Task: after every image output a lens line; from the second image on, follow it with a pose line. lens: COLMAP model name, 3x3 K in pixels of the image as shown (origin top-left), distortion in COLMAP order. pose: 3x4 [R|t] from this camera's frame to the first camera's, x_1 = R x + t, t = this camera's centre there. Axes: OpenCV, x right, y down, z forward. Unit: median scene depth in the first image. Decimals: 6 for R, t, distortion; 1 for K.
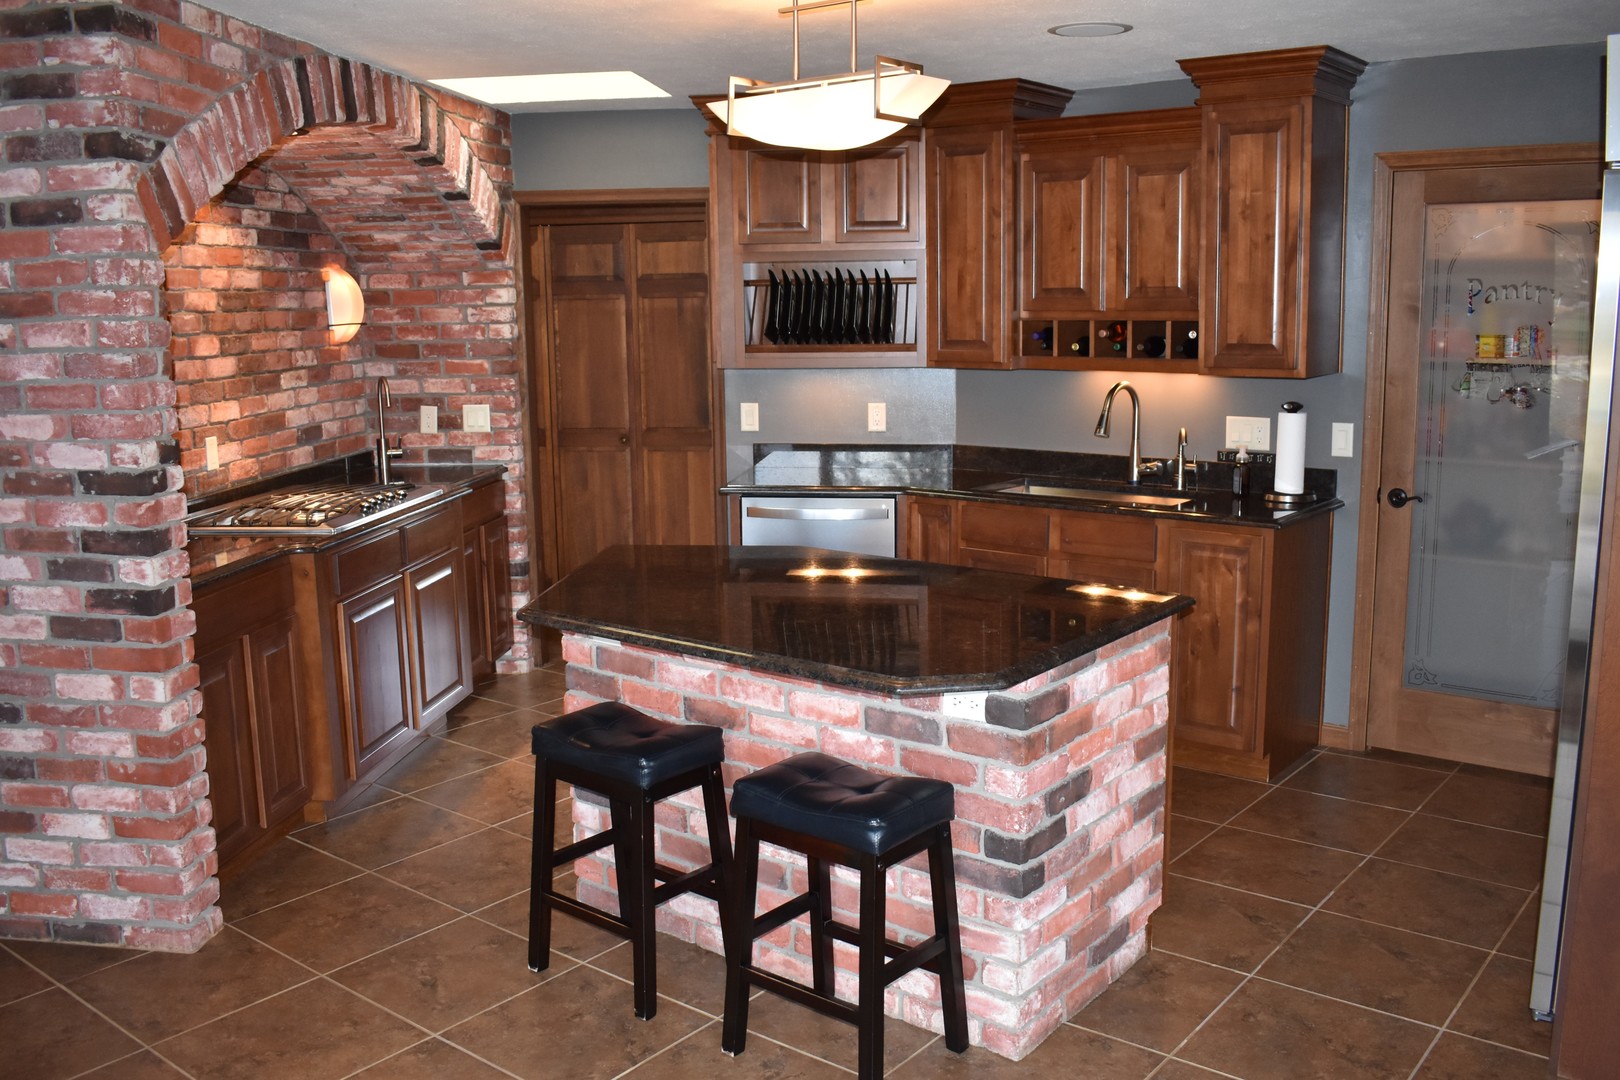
lens RADIAL K [[1360.8, 0, 808.8], [0, 1360.8, 539.5], [0, 0, 1]] dist [-0.091805, 0.004276]
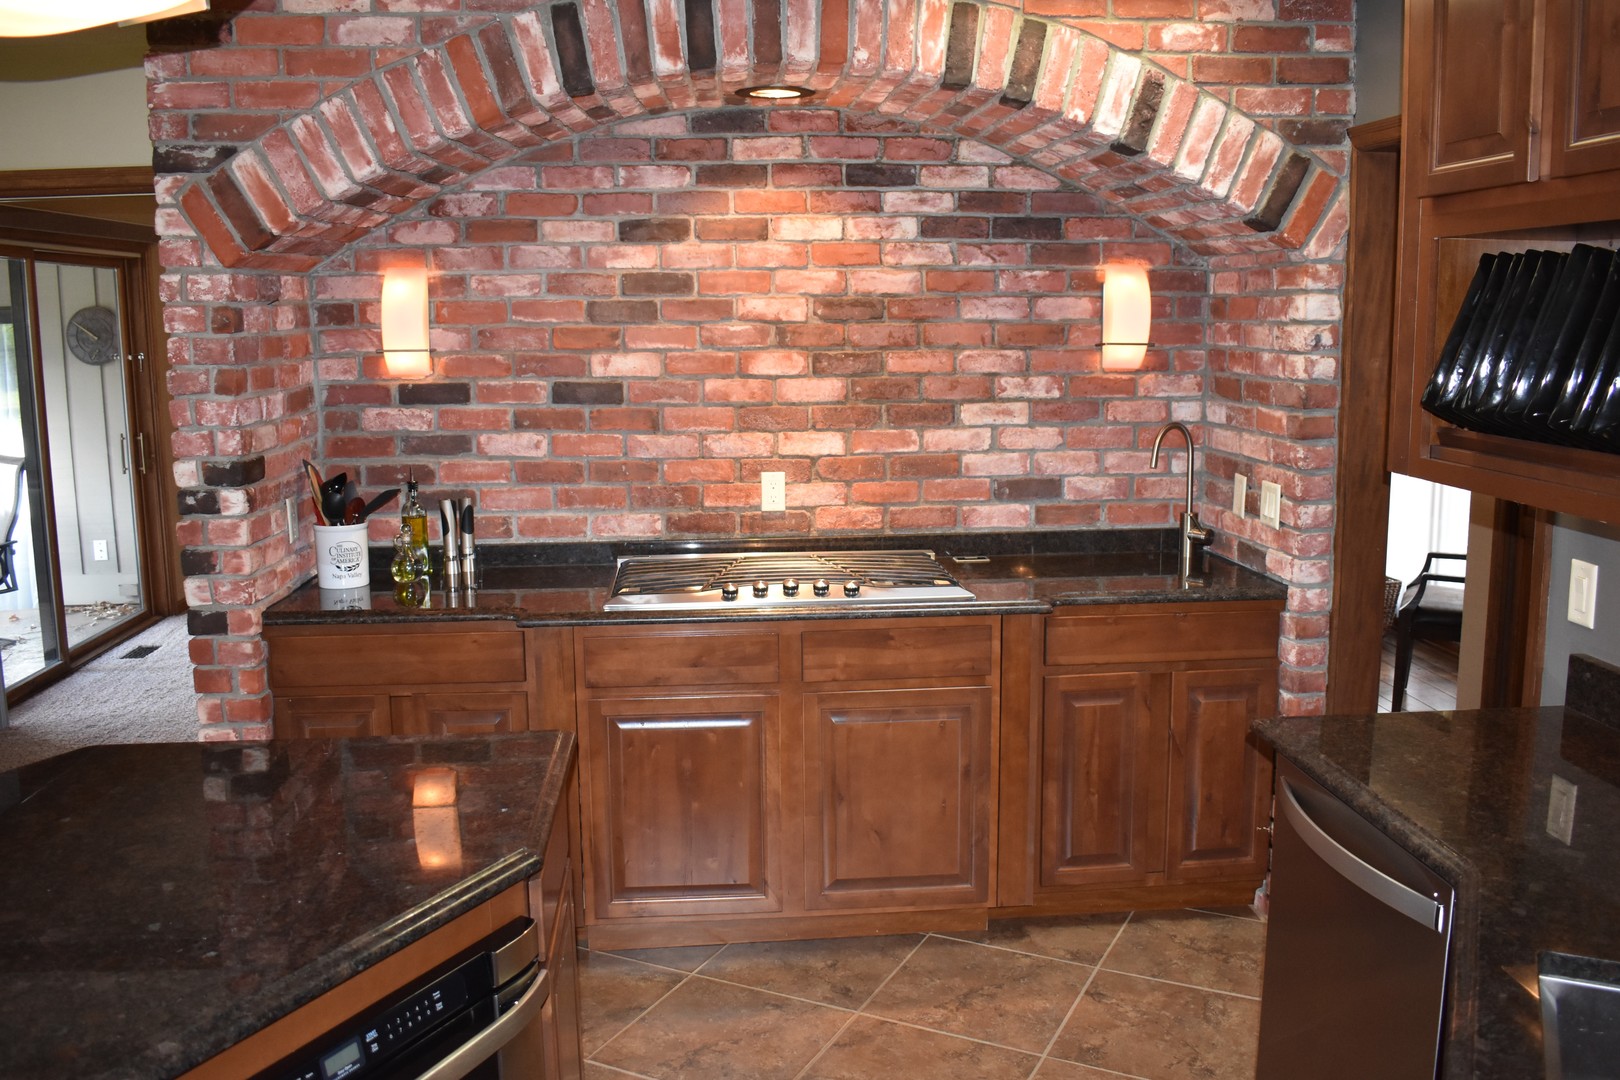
lens RADIAL K [[1360.8, 0, 810.1], [0, 1360.8, 534.2], [0, 0, 1]] dist [-0.091805, 0.004276]
pose [[0.230021, 0.165046, -0.959088, 0.369519], [-0.167756, 0.977486, 0.127978, -0.147601], [0.958618, 0.131455, 0.252530, 0.792431]]
